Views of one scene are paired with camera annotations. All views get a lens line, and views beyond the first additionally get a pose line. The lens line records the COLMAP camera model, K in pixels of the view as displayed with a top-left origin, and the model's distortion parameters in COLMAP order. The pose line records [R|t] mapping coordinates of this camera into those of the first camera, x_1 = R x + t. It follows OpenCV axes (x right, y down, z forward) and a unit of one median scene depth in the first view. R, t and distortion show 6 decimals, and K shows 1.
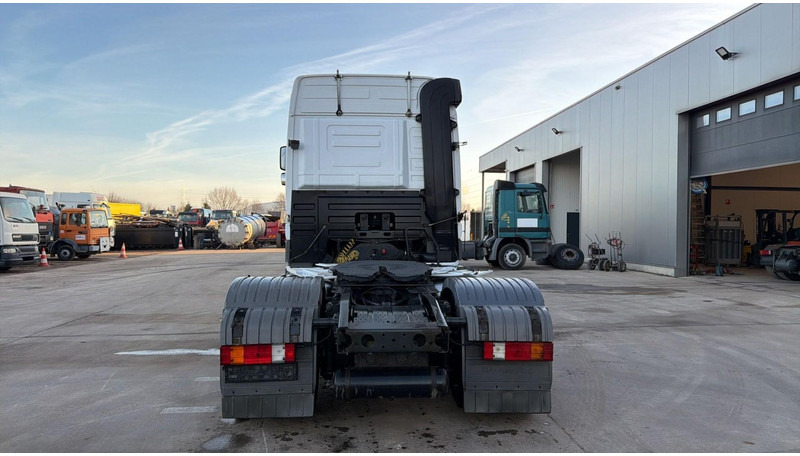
lens RADIAL K [[612.4, 0, 404.4], [0, 612.4, 225.1], [0, 0, 1]] dist [0.045792, -0.011390]
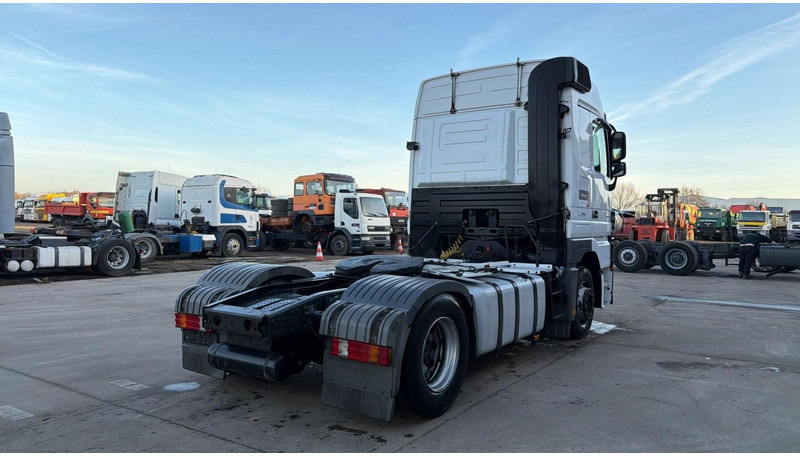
lens RADIAL K [[612.4, 0, 404.6], [0, 612.4, 227.1], [0, 0, 1]] dist [0.045792, -0.011390]
pose [[0.741358, 0.017377, -0.670885, 0.516847], [-0.010297, 0.999842, 0.014520, -0.004120], [0.671031, -0.003856, 0.741419, 0.190191]]
